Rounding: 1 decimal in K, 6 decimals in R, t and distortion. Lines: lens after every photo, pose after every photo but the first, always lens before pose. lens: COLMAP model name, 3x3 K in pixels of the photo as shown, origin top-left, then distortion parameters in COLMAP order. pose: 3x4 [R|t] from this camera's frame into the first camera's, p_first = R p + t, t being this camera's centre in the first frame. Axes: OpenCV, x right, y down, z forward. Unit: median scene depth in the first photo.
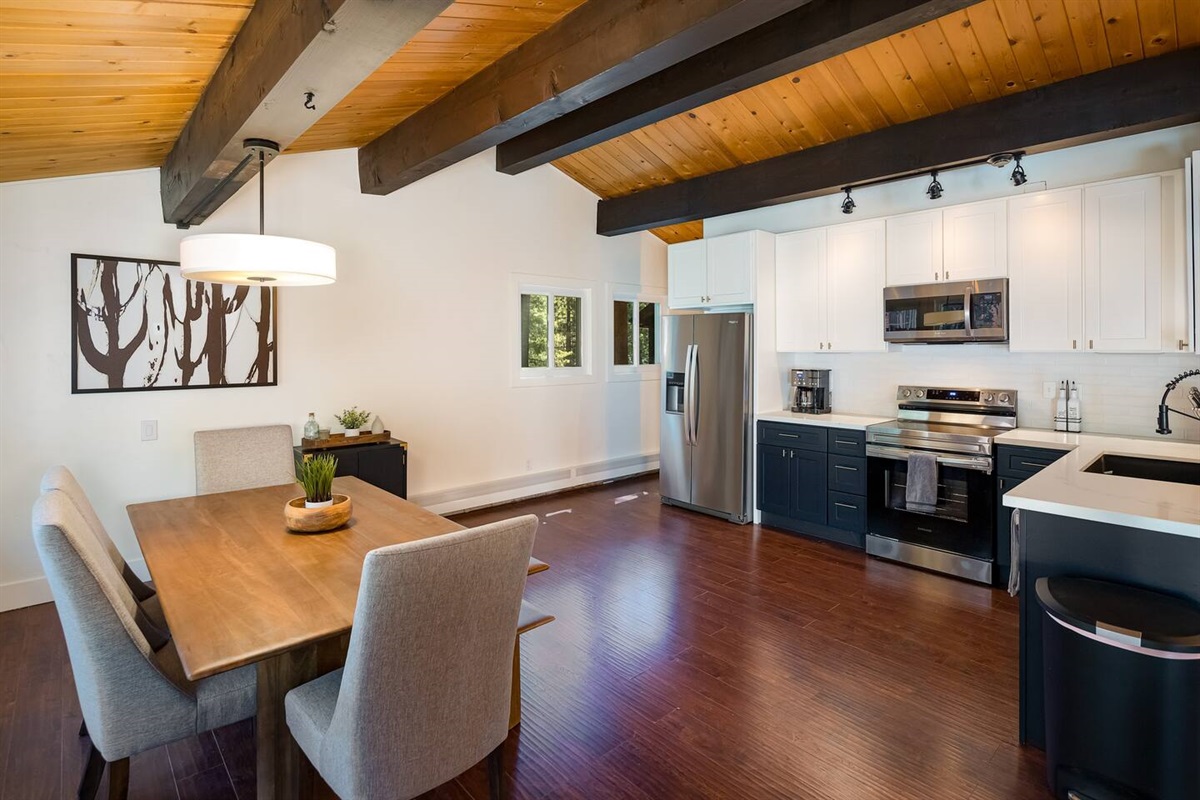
lens RADIAL K [[585.6, 0, 603.6], [0, 585.6, 351.6], [0, 0, 1]] dist [0.003615, 0.000070]
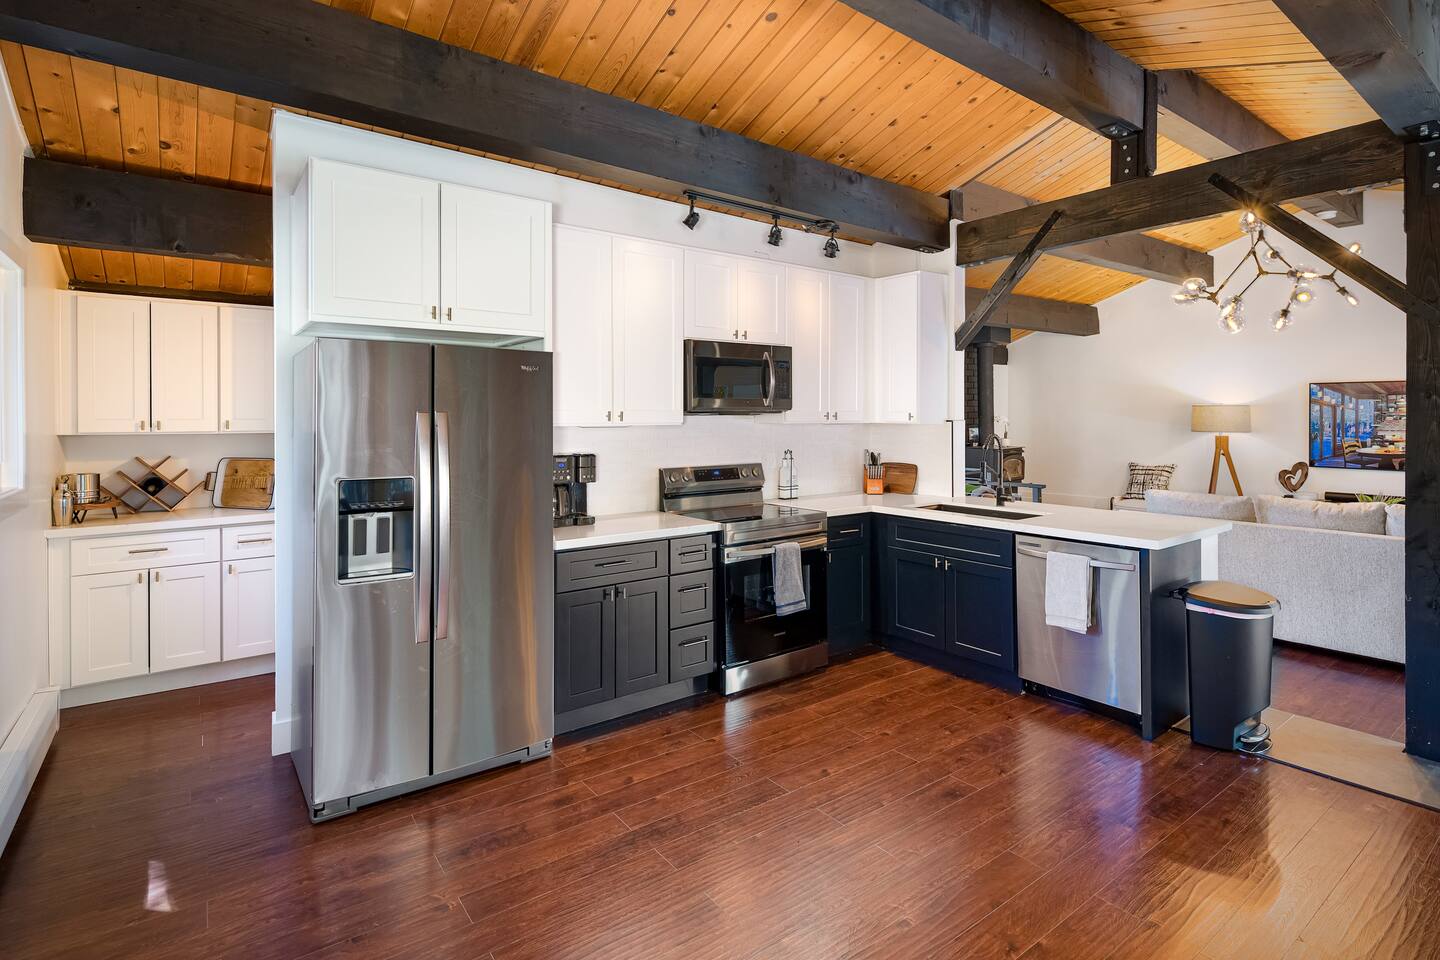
lens RADIAL K [[702.7, 0, 724.3], [0, 702.7, 421.9], [0, 0, 1]] dist [0.003615, 0.000070]
pose [[0.108108, -0.002028, 0.994137, -0.439121], [0.009285, 0.999956, 0.001030, -0.003480], [-0.994096, 0.009119, 0.108122, 0.907107]]
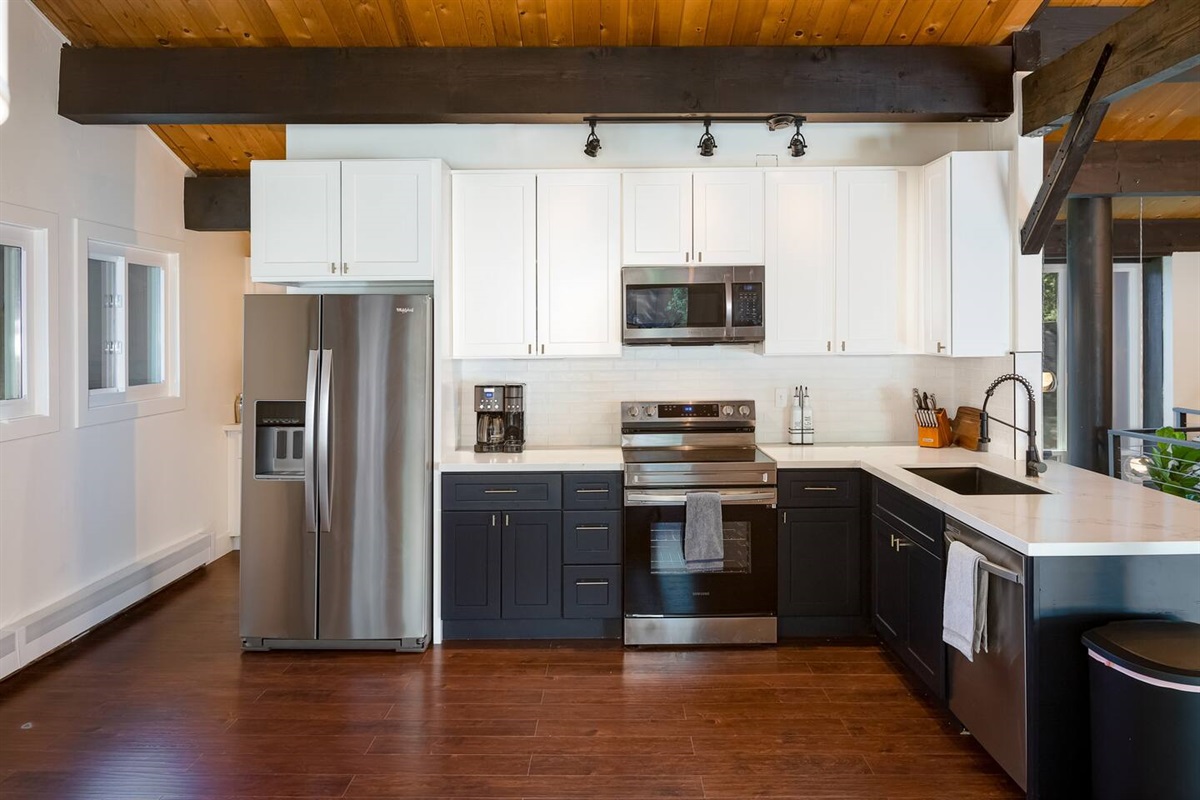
lens RADIAL K [[826.0, 0, 610.2], [0, 826.0, 336.4], [0, 0, 1]] dist [-0.006344, -0.000868]
pose [[0.682040, -0.005832, 0.731292, -0.285661], [0.011480, 0.999930, -0.002733, -0.023159], [-0.731225, 0.010260, 0.682059, 0.338128]]
